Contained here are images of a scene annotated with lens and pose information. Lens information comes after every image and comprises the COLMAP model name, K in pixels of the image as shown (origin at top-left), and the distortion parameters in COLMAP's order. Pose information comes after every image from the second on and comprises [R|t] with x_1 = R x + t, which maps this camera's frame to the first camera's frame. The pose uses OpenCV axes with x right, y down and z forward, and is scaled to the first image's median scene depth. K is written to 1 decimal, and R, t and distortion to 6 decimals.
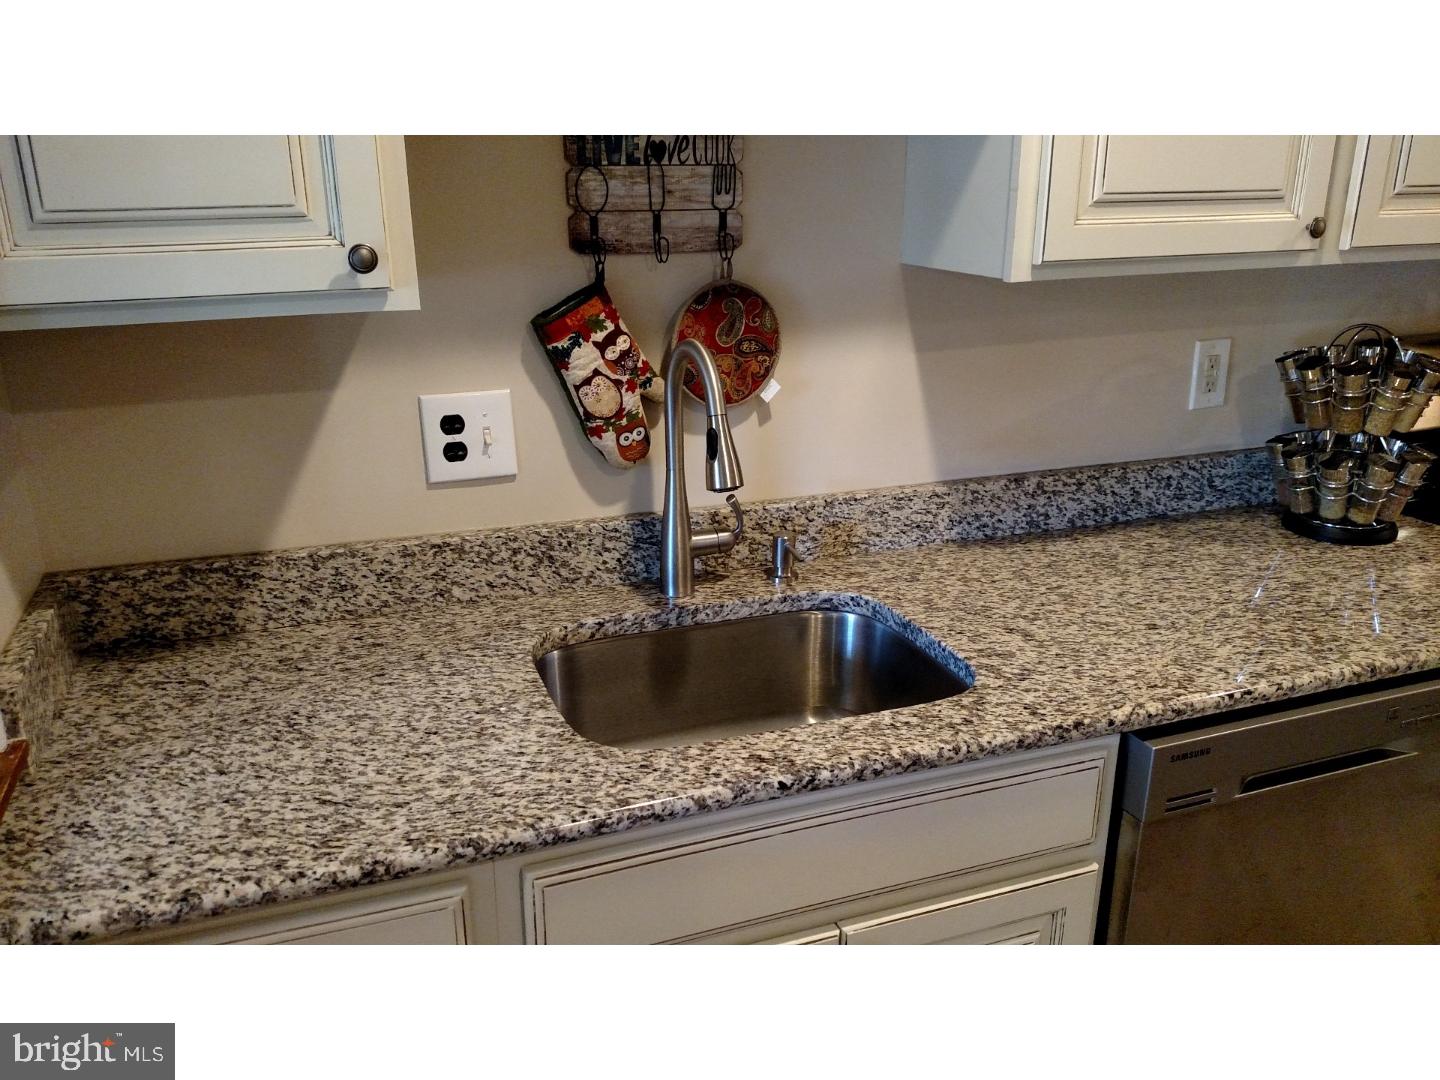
lens RADIAL K [[1117.5, 0, 713.8], [0, 1117.5, 566.0], [0, 0, 1]] dist [0.178220, -0.374355]
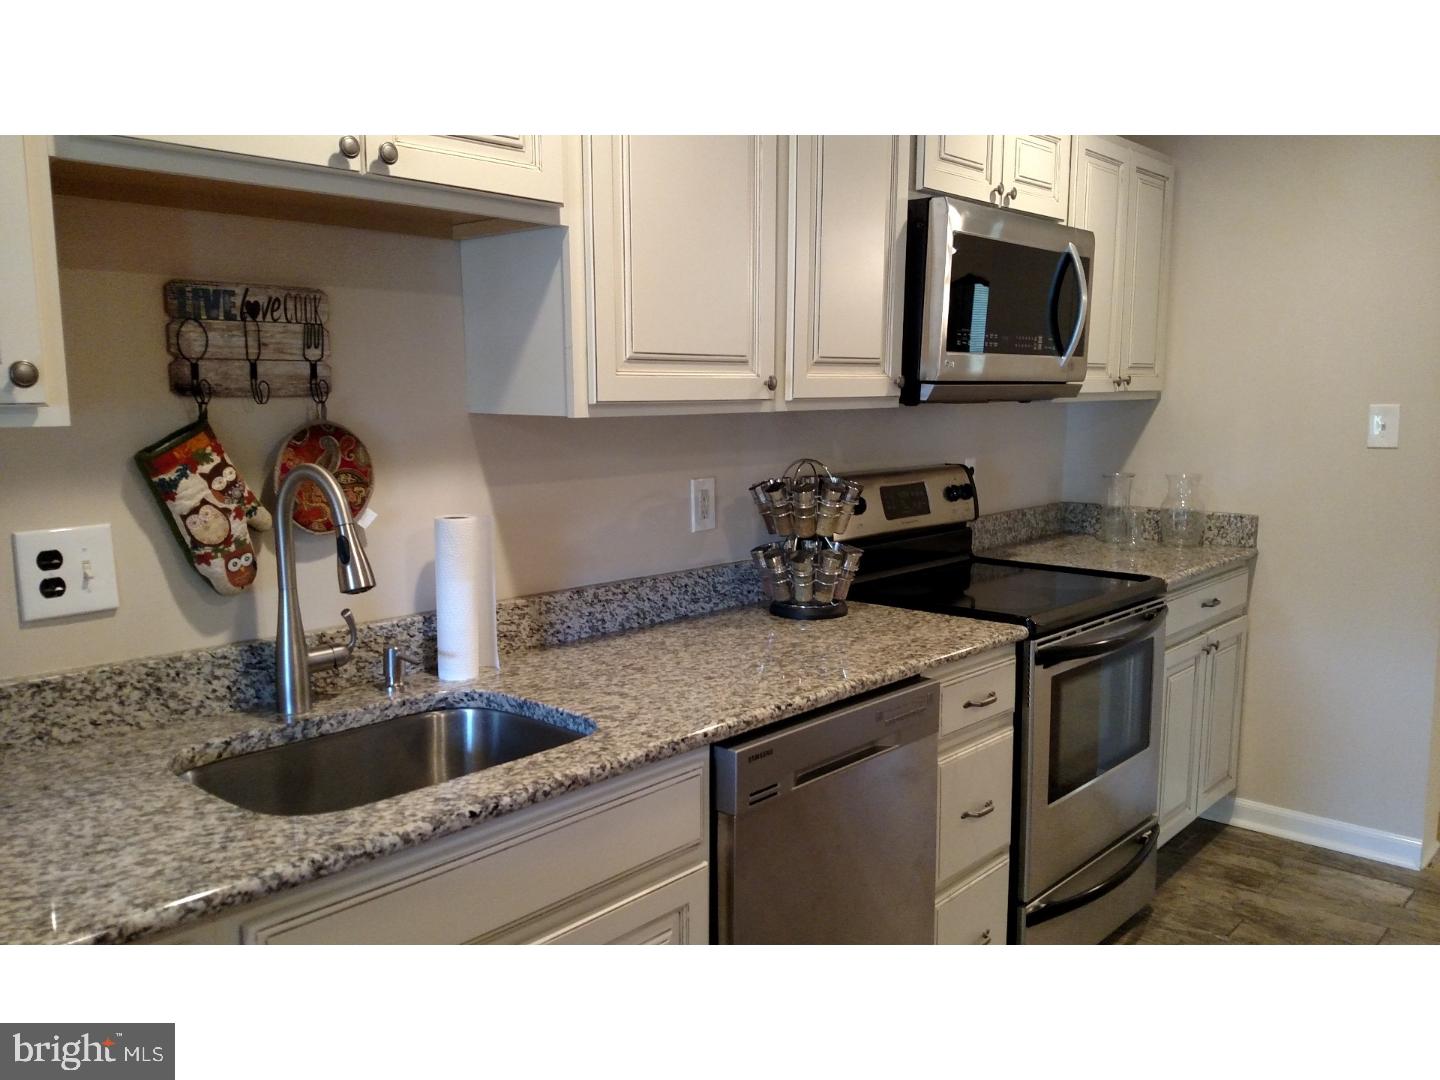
lens RADIAL K [[1117.5, 0, 713.8], [0, 1117.5, 566.0], [0, 0, 1]] dist [0.178220, -0.374355]
pose [[0.885443, -0.062650, 0.460505, -0.174431], [0.151041, 0.975875, -0.157652, 0.123531], [-0.439518, 0.209147, 0.873545, -0.123477]]
